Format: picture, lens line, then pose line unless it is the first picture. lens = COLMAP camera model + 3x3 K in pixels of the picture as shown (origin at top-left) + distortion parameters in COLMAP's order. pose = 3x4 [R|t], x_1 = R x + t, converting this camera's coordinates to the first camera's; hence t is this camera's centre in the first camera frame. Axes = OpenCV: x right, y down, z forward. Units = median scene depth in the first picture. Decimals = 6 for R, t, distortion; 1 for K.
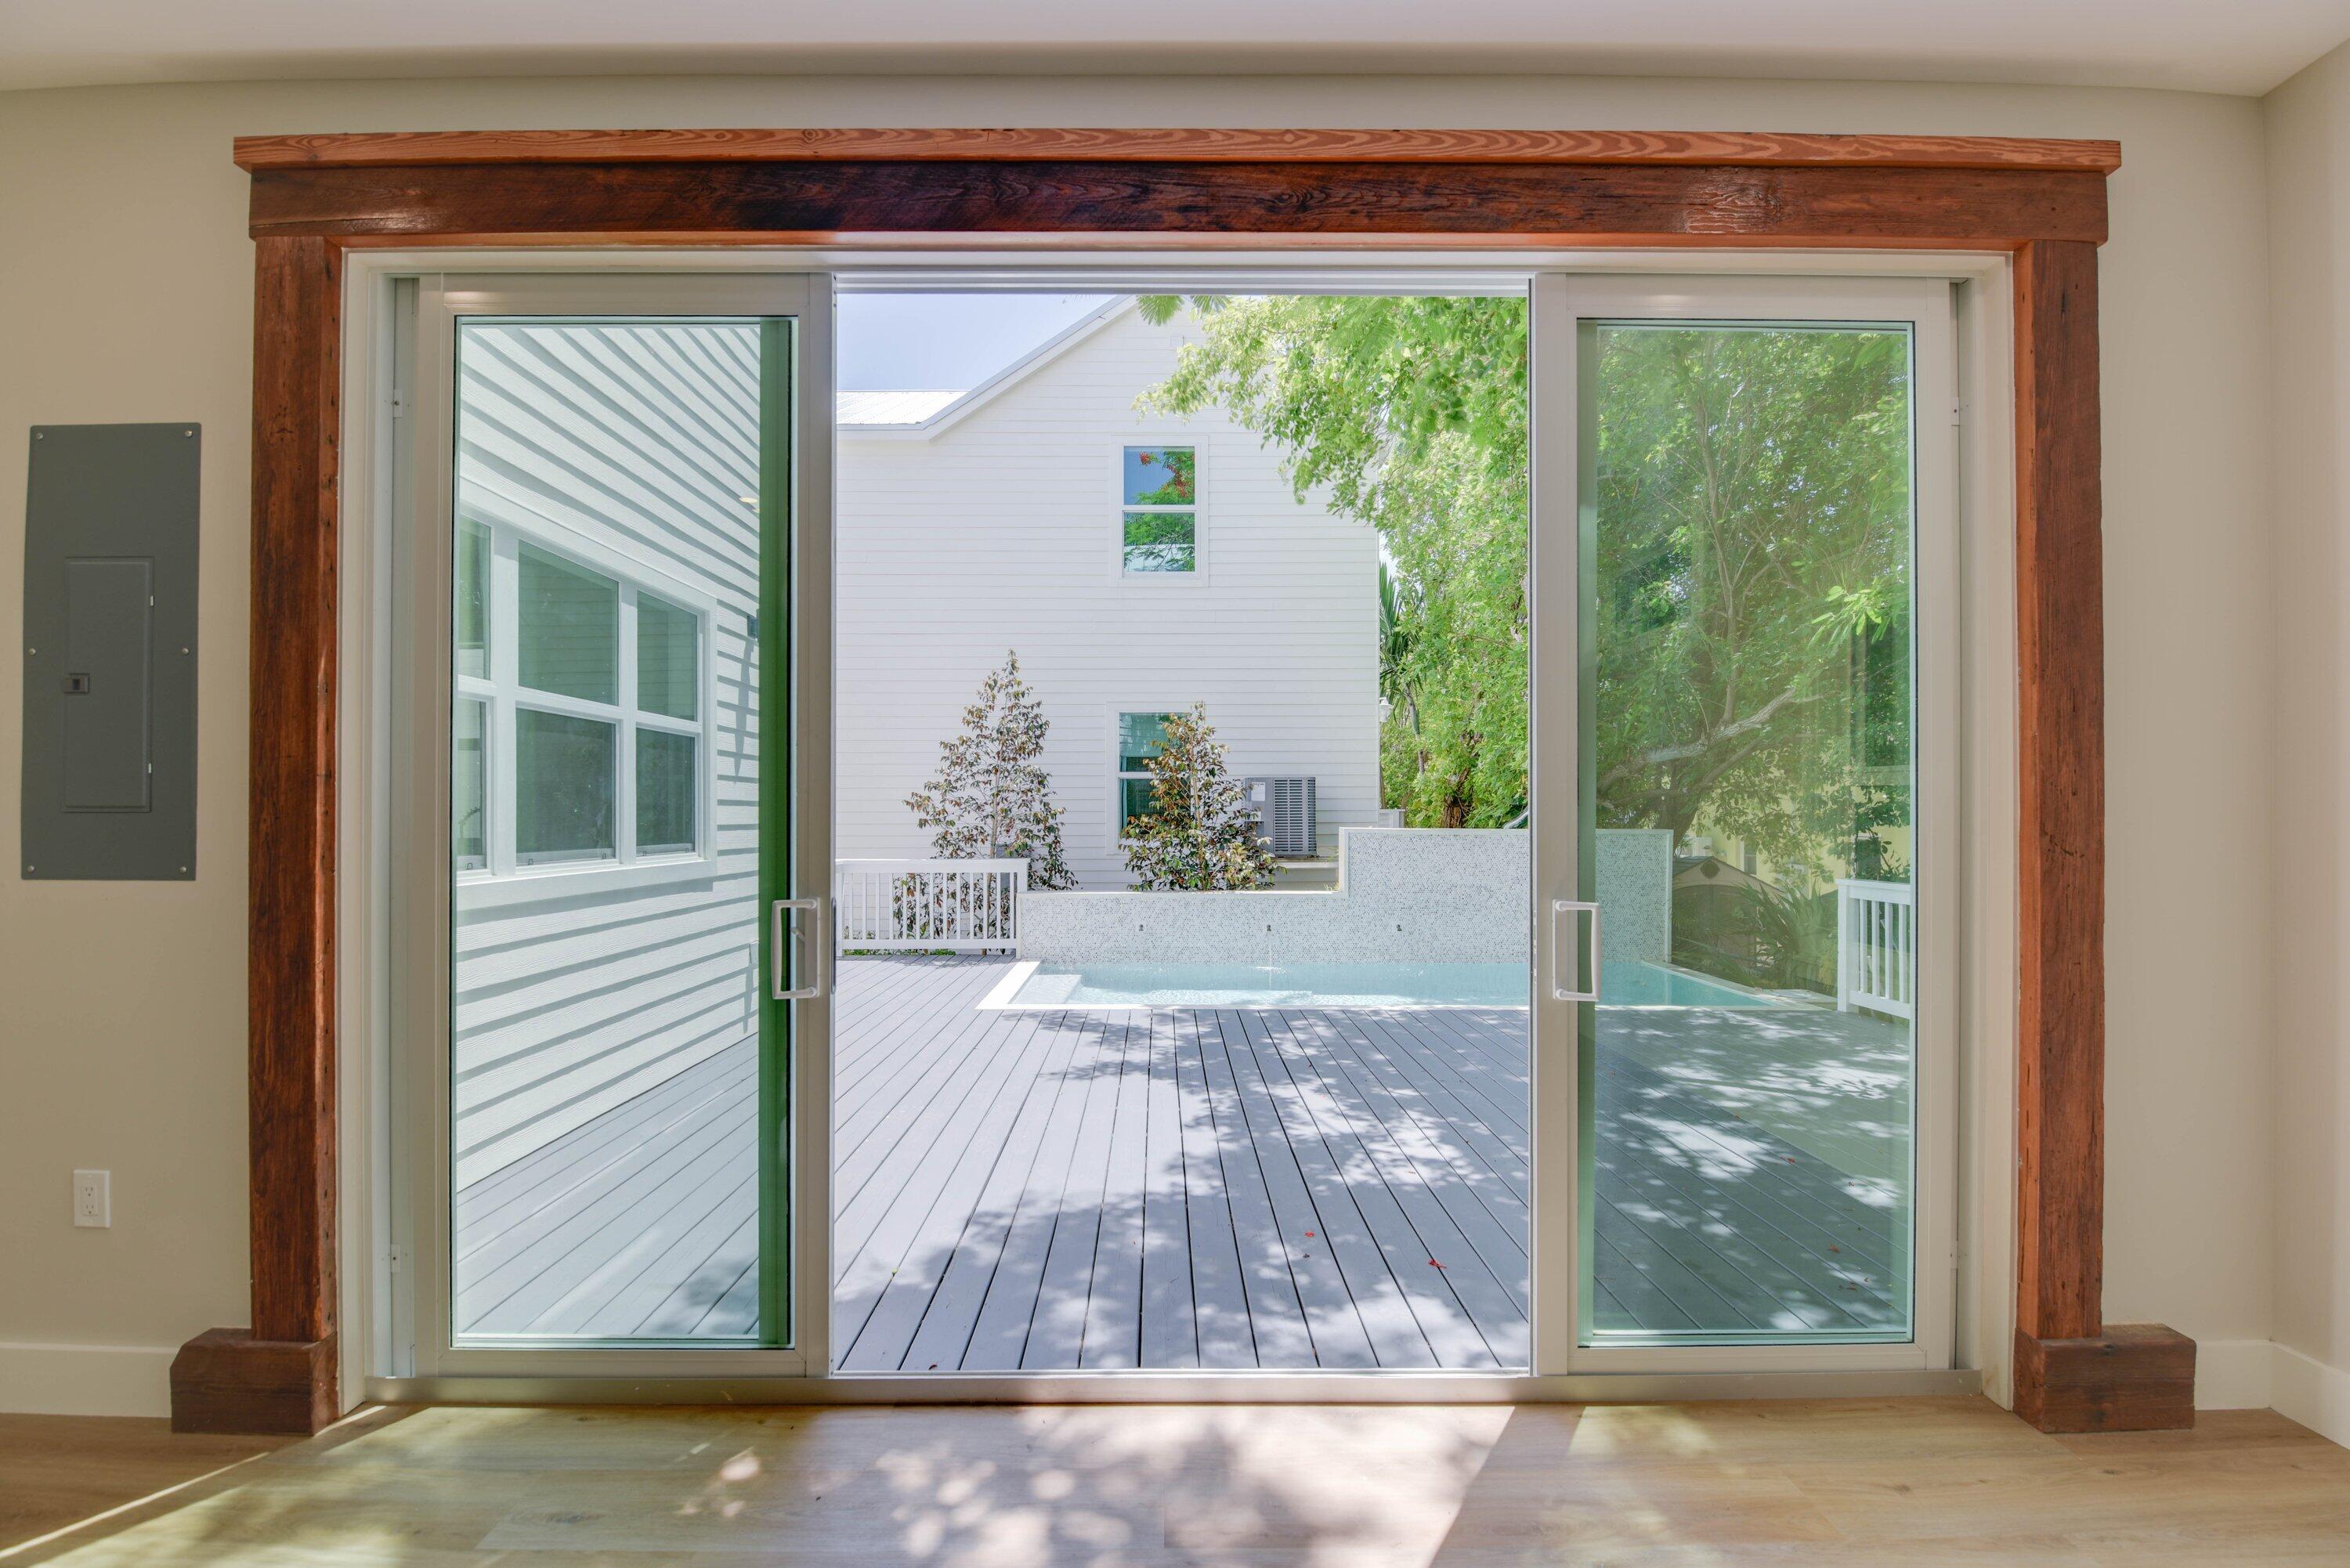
lens RADIAL K [[1047.7, 0, 1187.1], [0, 1047.7, 813.7], [0, 0, 1]] dist [-0.009193, -0.002305]
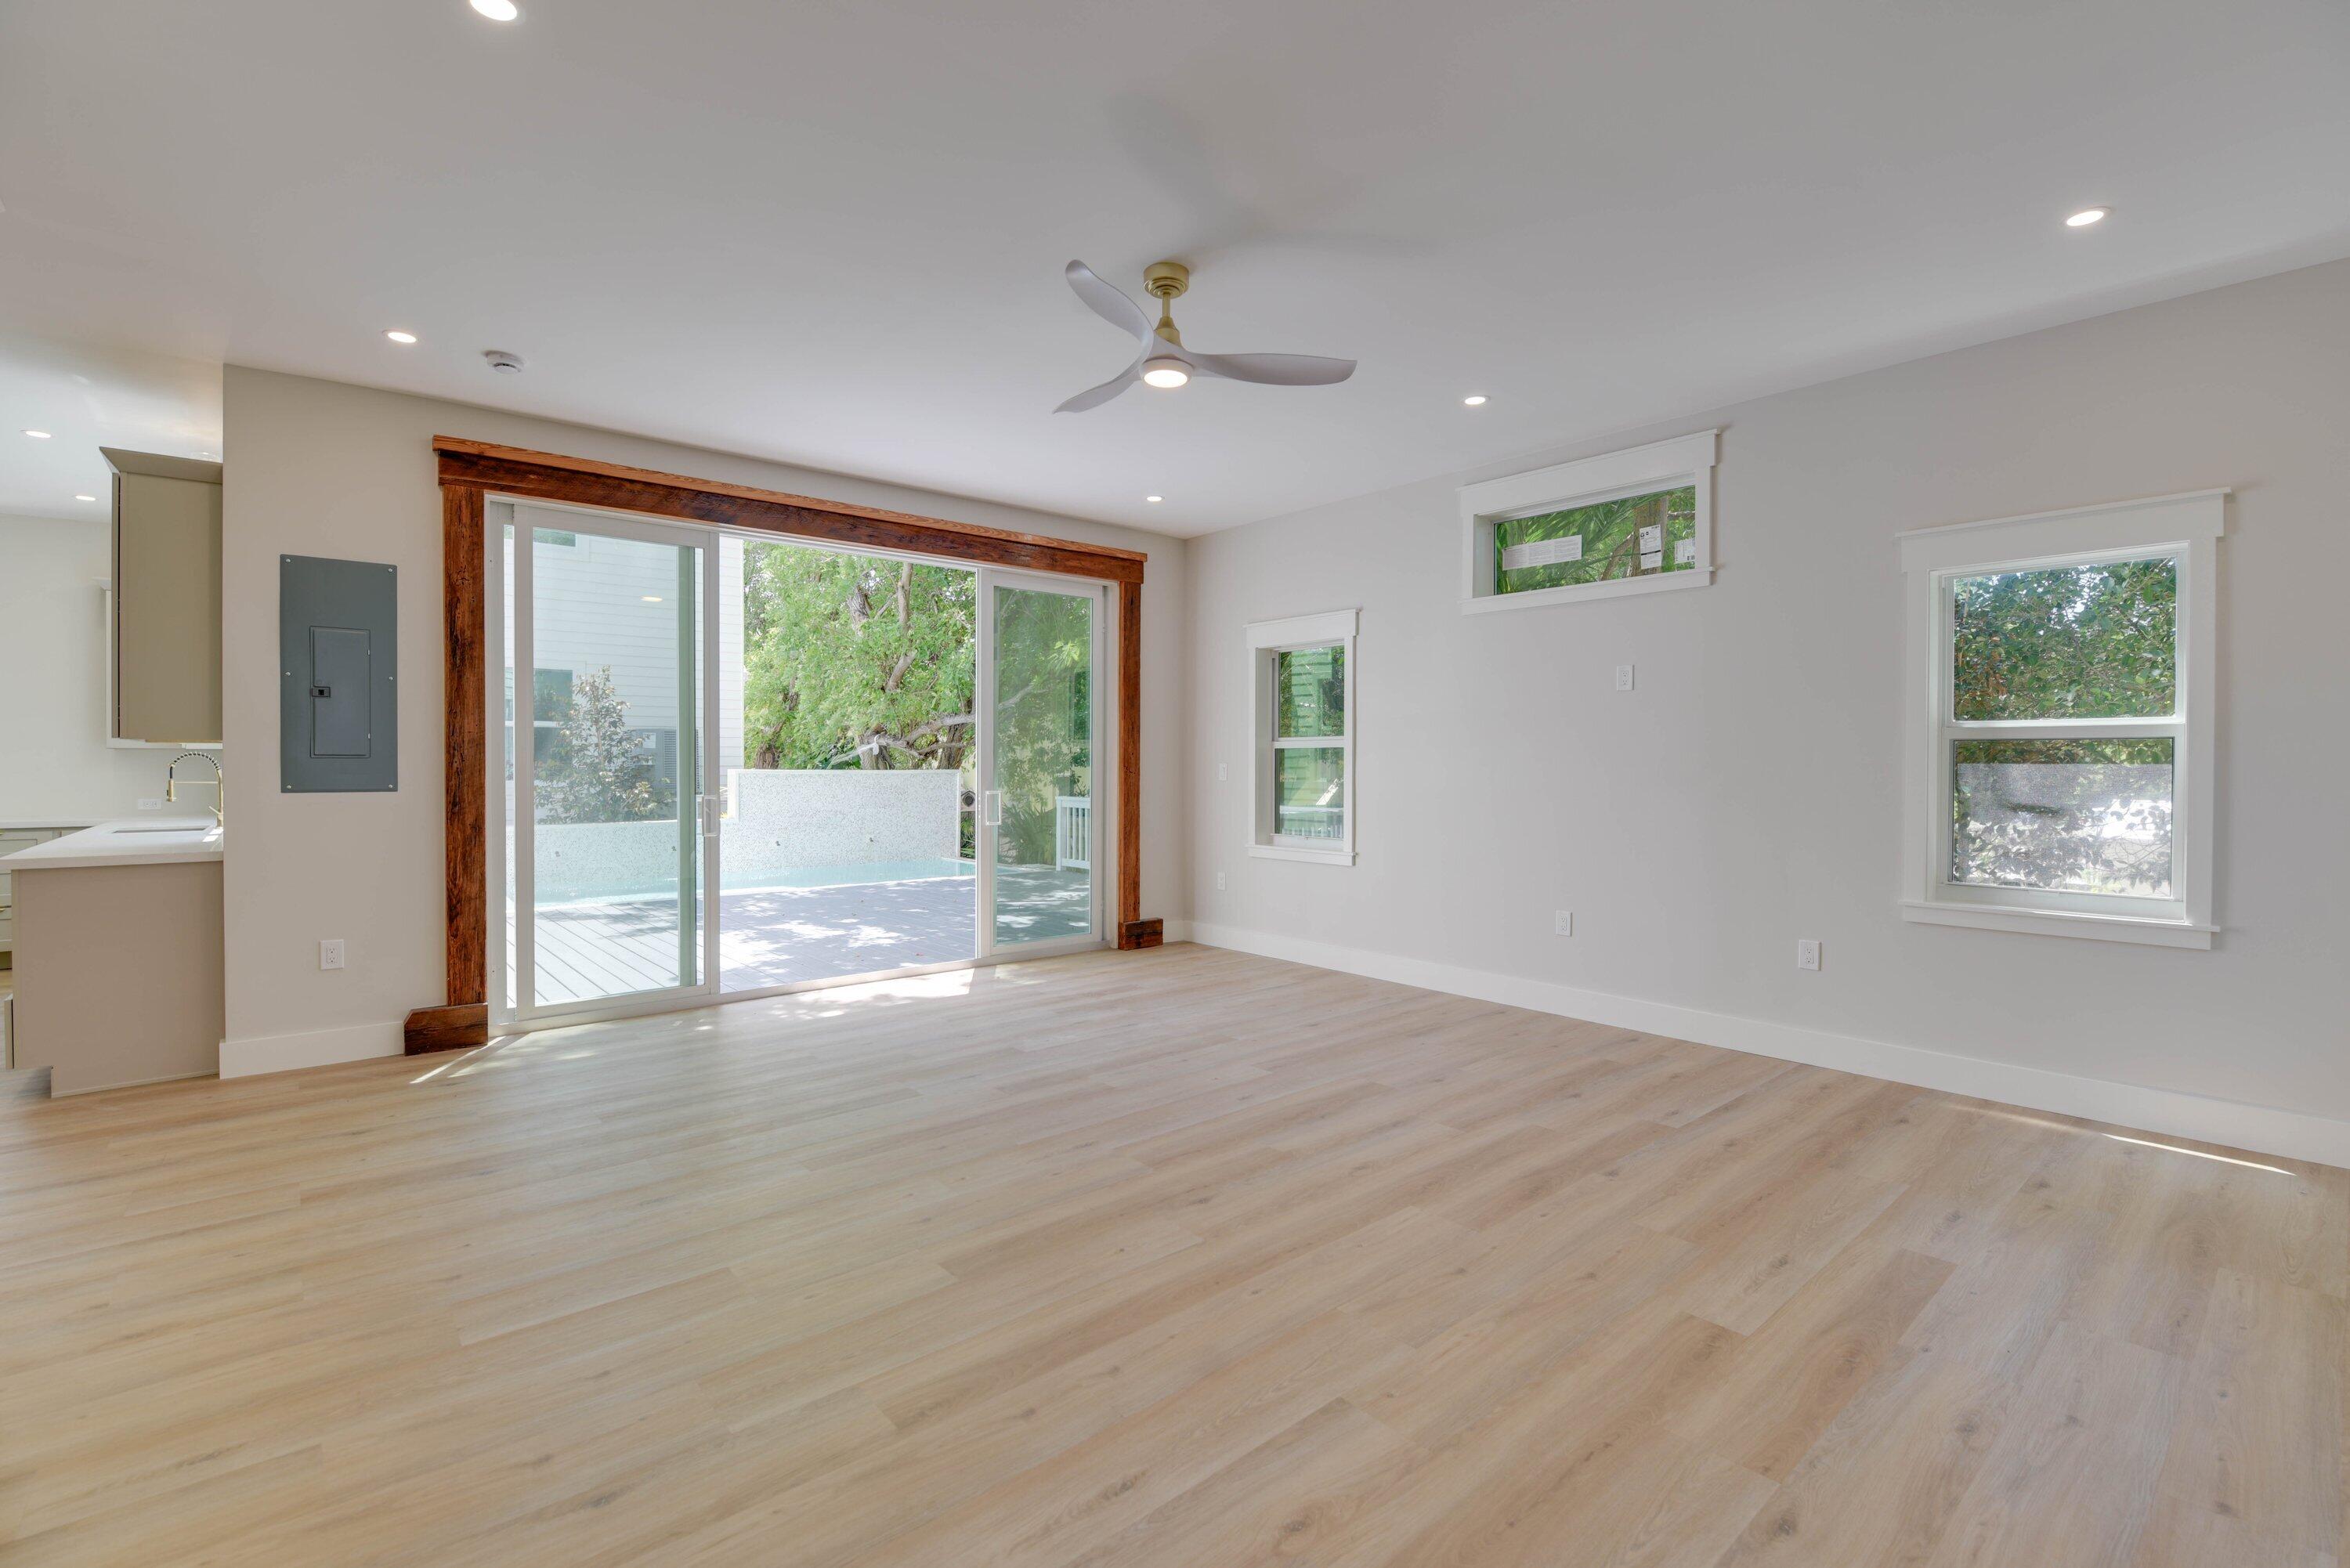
lens RADIAL K [[1047.7, 0, 1172.2], [0, 1047.7, 776.0], [0, 0, 1]] dist [-0.009193, -0.002305]
pose [[0.774733, -0.007249, 0.632247, -0.658245], [-0.003498, 0.999870, 0.015751, -0.002368], [-0.632279, -0.014414, 0.774607, -0.948034]]
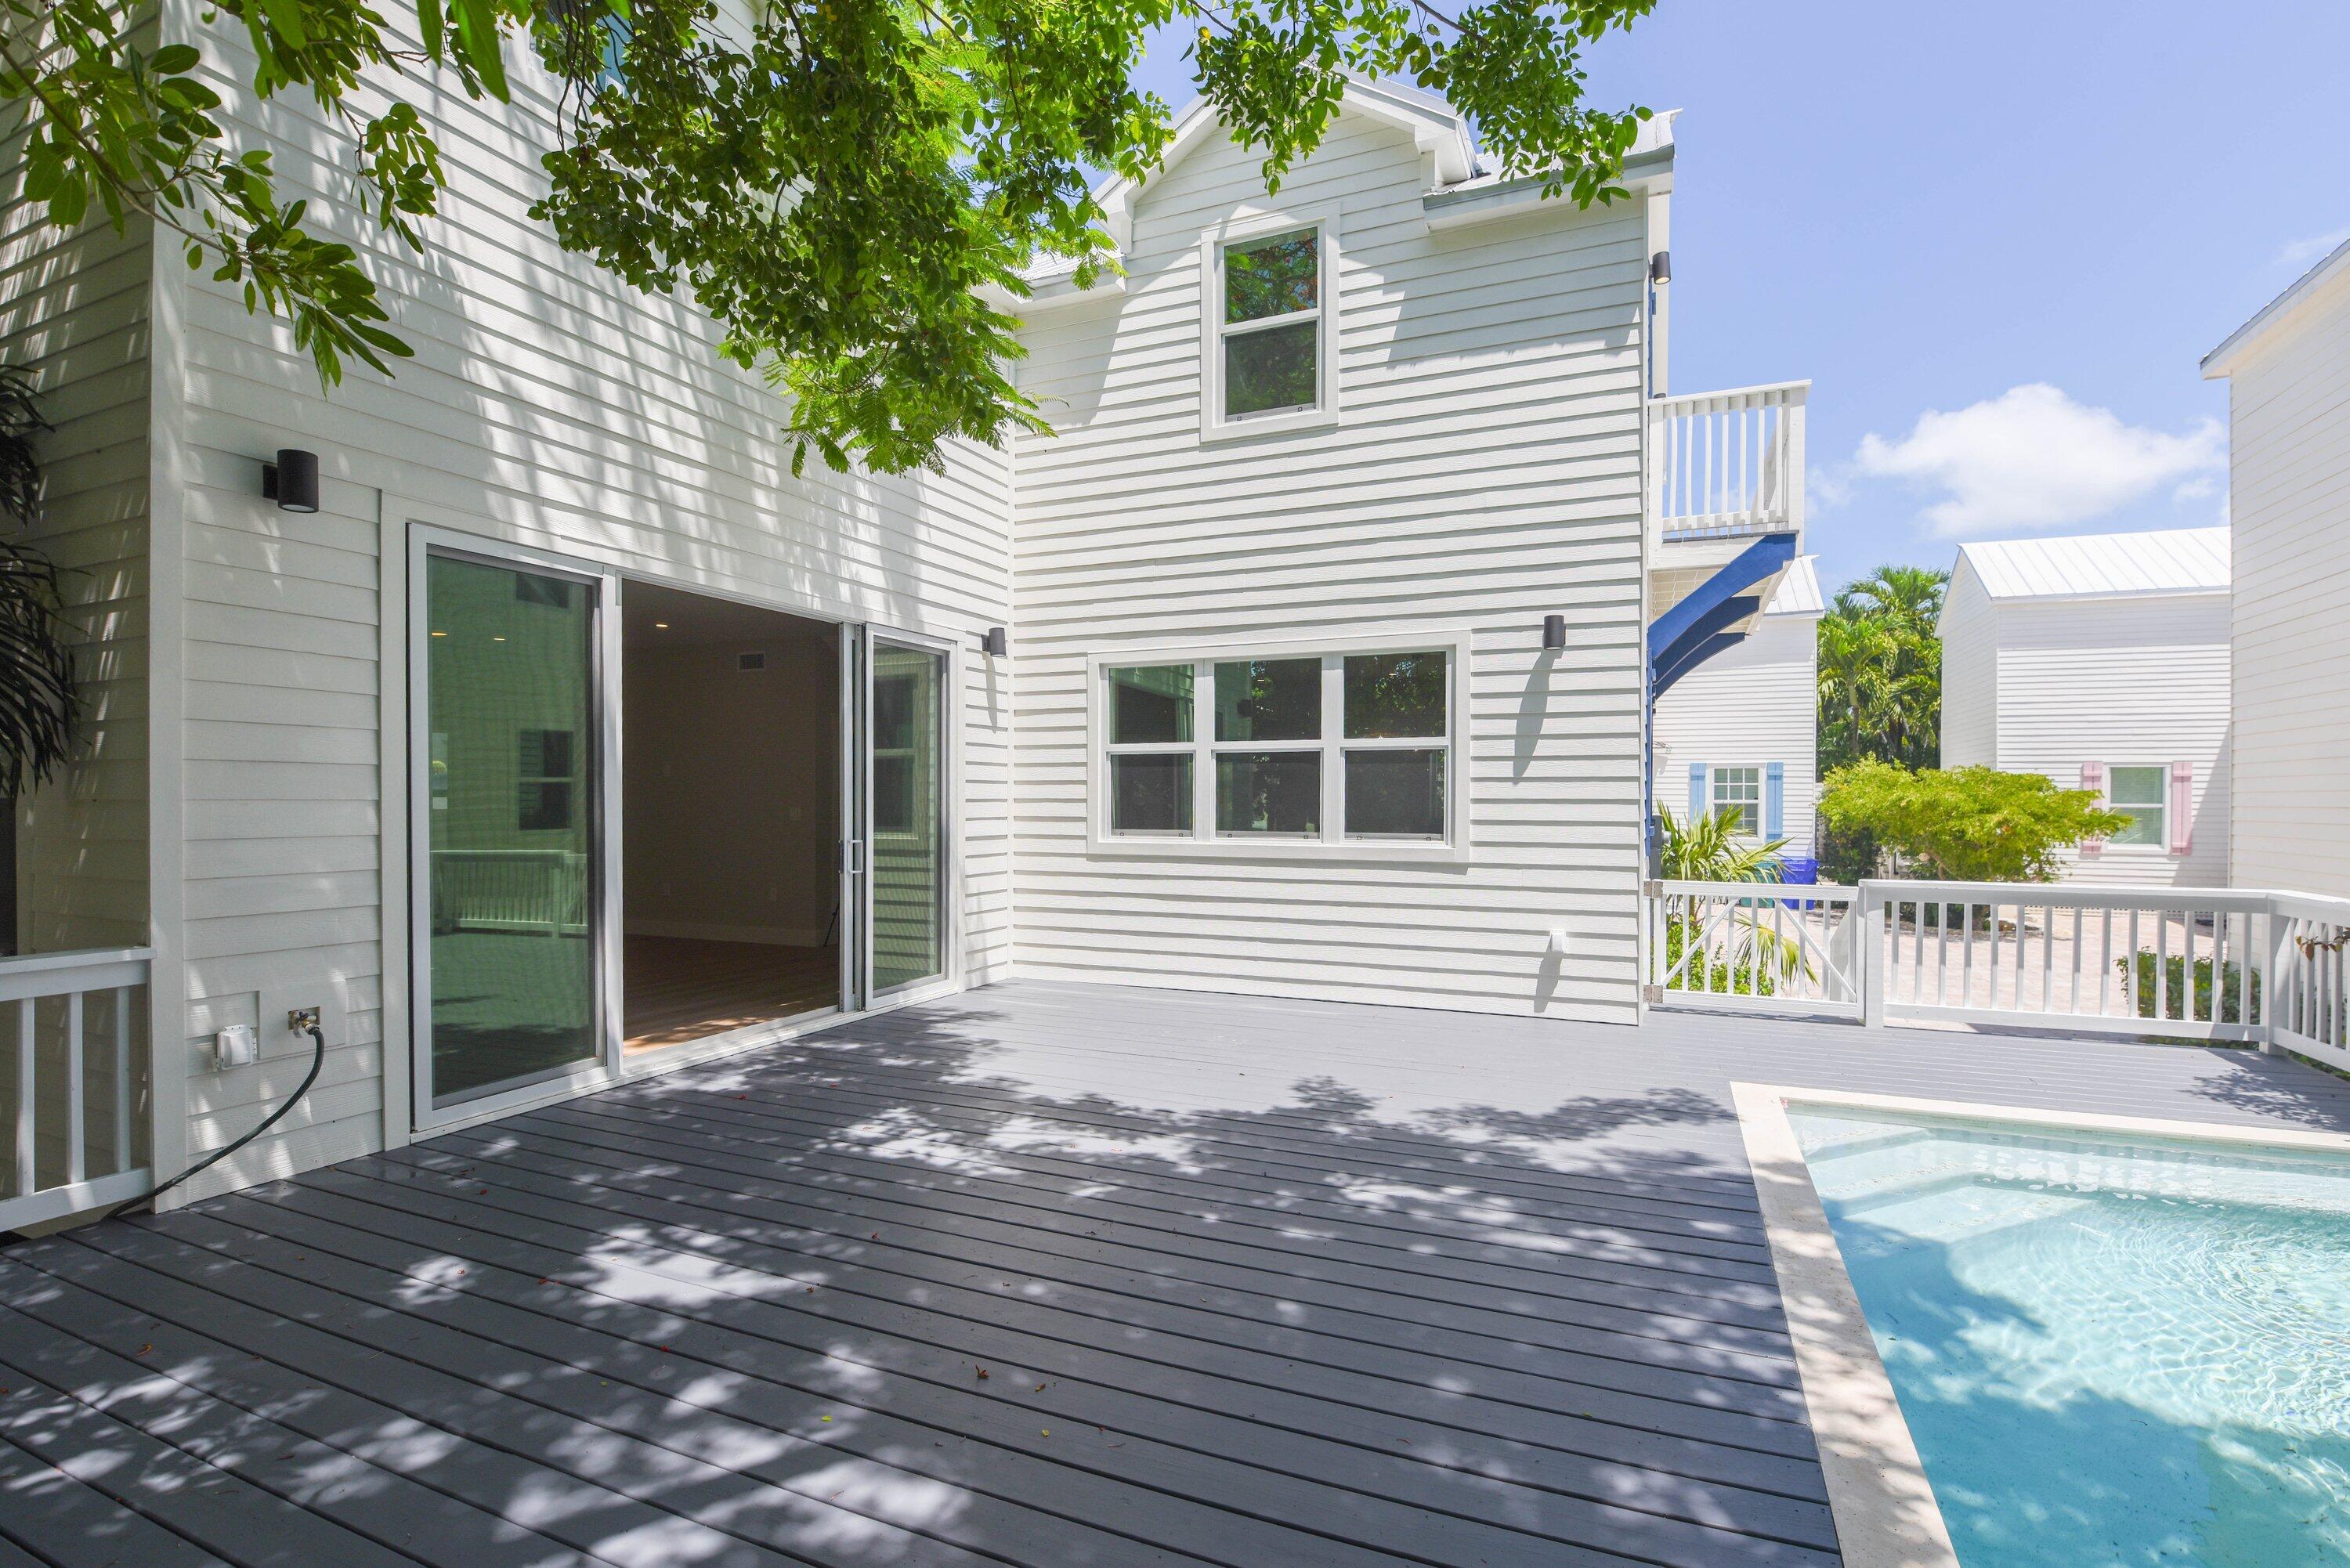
lens RADIAL K [[1047.7, 0, 1199.7], [0, 1047.7, 794.2], [0, 0, 1]] dist [-0.009193, -0.002305]
pose [[-0.394488, -0.005330, -0.918886, 1.045289], [0.000544, 0.999982, -0.006034, -0.010058], [0.918901, -0.002881, -0.394478, 1.667941]]
